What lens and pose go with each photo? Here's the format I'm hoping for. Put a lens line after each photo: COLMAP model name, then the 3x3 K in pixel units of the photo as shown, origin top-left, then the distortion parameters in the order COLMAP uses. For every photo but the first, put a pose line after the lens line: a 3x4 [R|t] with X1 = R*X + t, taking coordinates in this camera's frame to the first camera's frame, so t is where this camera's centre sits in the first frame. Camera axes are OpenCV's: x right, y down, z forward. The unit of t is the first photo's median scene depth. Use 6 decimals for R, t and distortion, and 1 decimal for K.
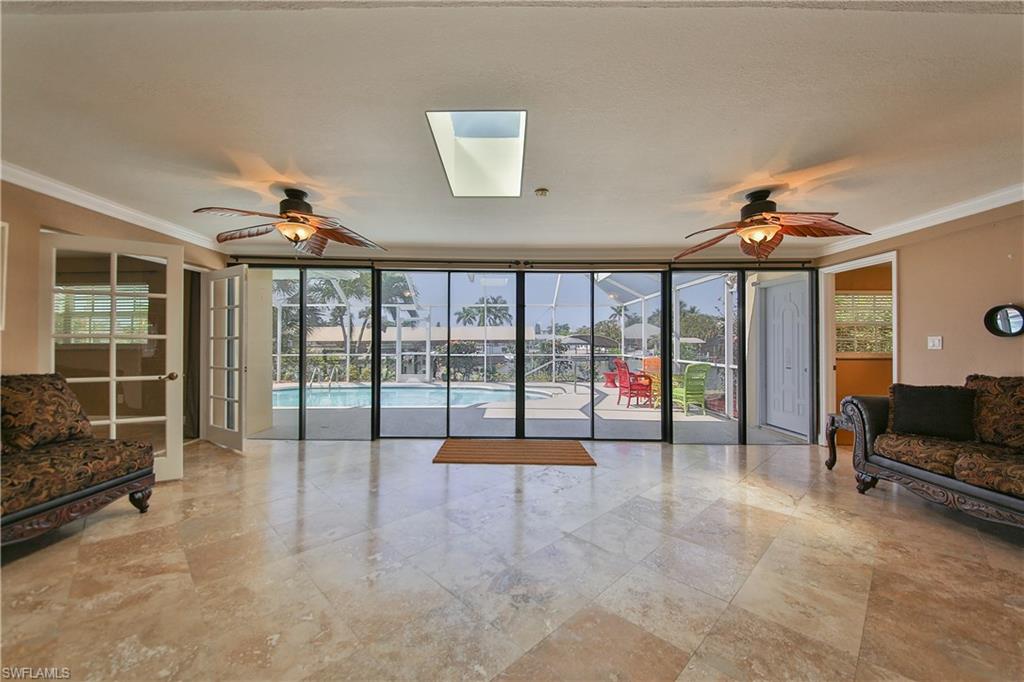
lens RADIAL K [[386.2, 0, 481.9], [0, 386.2, 344.2], [0, 0, 1]] dist [-0.008180, -0.000507]
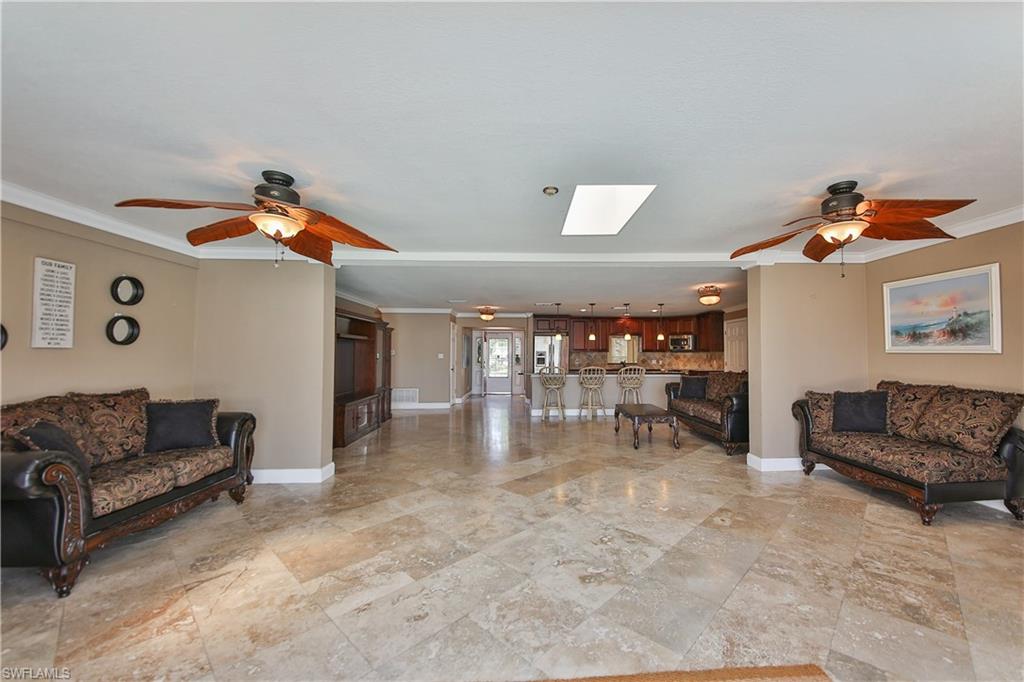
lens RADIAL K [[386.2, 0, 533.3], [0, 386.2, 347.4], [0, 0, 1]] dist [-0.008180, -0.000507]
pose [[-0.995935, -0.003316, -0.090012, 0.289374], [-0.001051, 0.999682, -0.025194, -0.021695], [0.090067, -0.024997, -0.995622, 1.966626]]
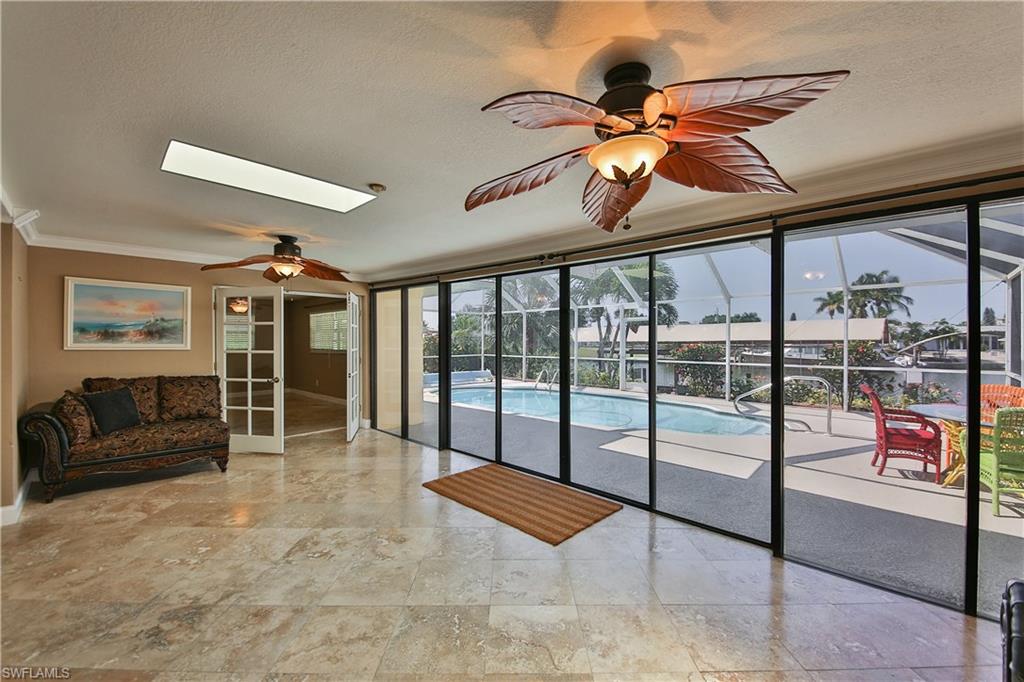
lens RADIAL K [[413.7, 0, 511.8], [0, 413.7, 345.1], [0, 0, 1]] dist [-0.010931, -0.001442]
pose [[0.744725, 0.005403, -0.667349, 1.024520], [0.001270, 0.999954, 0.009513, -0.069952], [0.667370, -0.007932, 0.744684, 0.564957]]
